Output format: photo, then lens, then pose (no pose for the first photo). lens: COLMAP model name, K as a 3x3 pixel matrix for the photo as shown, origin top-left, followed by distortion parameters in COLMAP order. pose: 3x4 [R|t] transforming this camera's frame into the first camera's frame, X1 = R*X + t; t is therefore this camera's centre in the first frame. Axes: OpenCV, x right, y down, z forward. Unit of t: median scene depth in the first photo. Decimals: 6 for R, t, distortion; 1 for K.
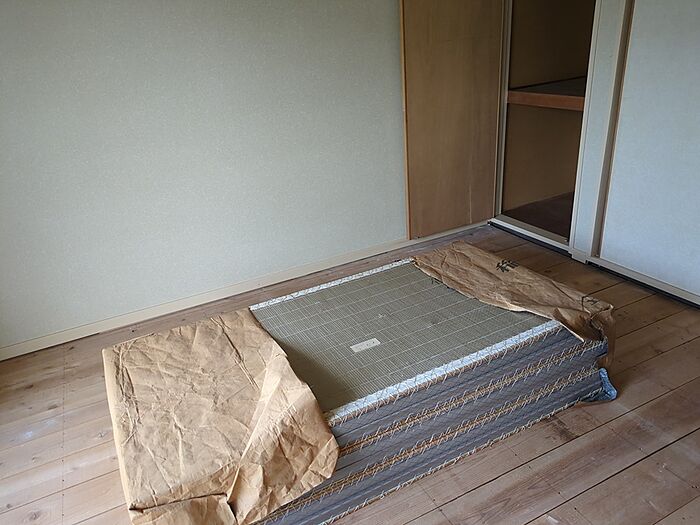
lens RADIAL K [[531.2, 0, 352.5], [0, 531.2, 267.7], [0, 0, 1]] dist [0.033905, -0.007616]
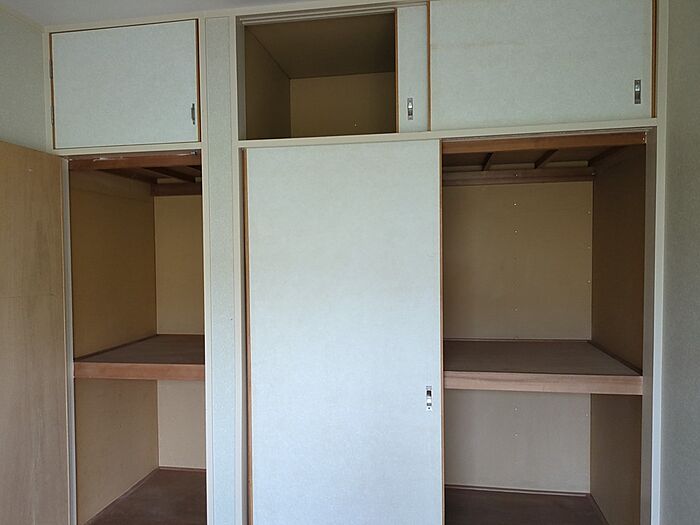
lens RADIAL K [[531.2, 0, 352.5], [0, 531.2, 267.7], [0, 0, 1]] dist [0.033905, -0.007616]
pose [[0.605215, 0.047188, 0.794662, -0.074703], [0.302832, 0.909543, -0.284647, -0.123449], [-0.736211, 0.412922, 0.536179, 0.265471]]
